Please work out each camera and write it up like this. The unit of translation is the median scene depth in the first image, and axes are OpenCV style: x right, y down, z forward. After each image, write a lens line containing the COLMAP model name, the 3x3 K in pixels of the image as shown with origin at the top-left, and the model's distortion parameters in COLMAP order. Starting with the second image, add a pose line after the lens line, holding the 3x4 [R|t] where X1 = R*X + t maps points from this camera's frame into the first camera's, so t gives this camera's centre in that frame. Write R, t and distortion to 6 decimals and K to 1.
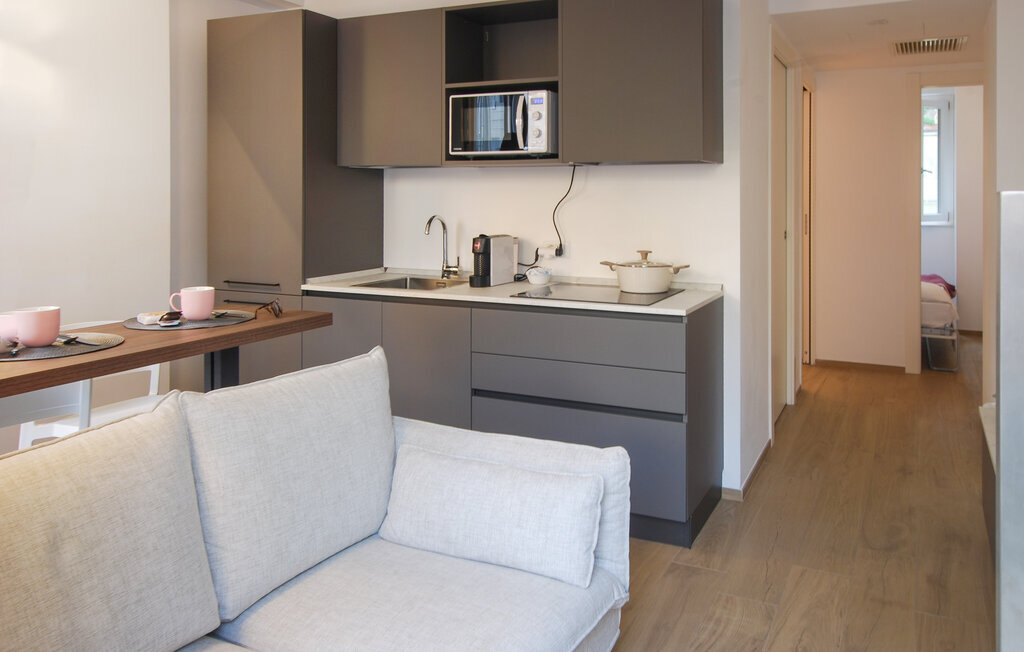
lens RADIAL K [[786.3, 0, 511.4], [0, 786.3, 243.8], [0, 0, 1]] dist [-0.011878, 0.032765]
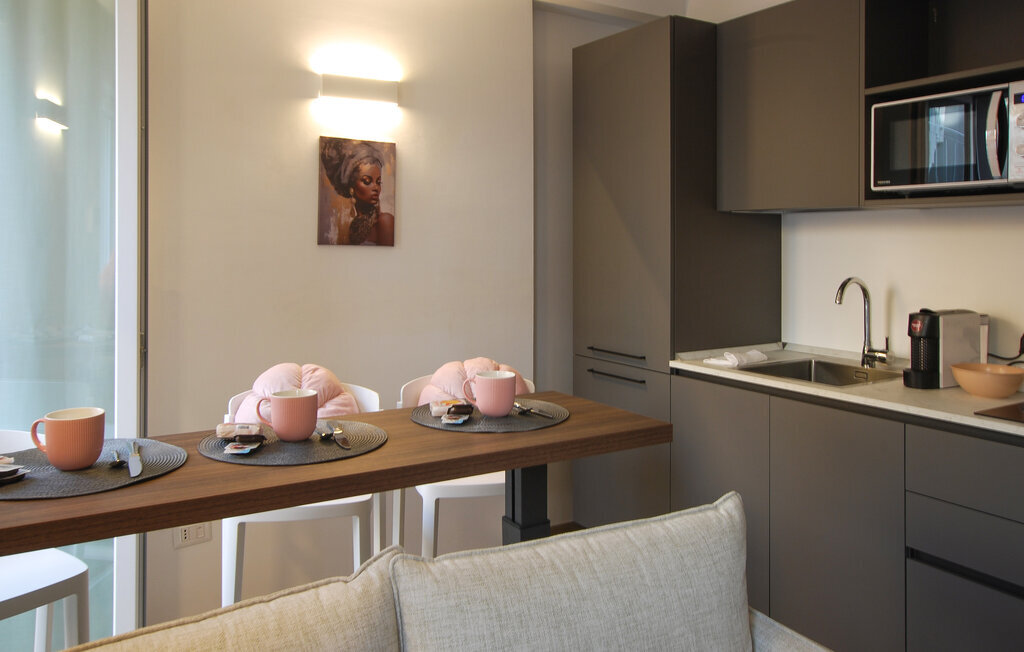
lens RADIAL K [[786.3, 0, 511.4], [0, 786.3, 243.8], [0, 0, 1]] dist [-0.011878, 0.032765]
pose [[0.862319, 0.000222, -0.506365, -0.002288], [-0.031829, 0.998046, -0.053767, -0.020390], [0.505364, 0.062482, 0.860641, 0.250585]]
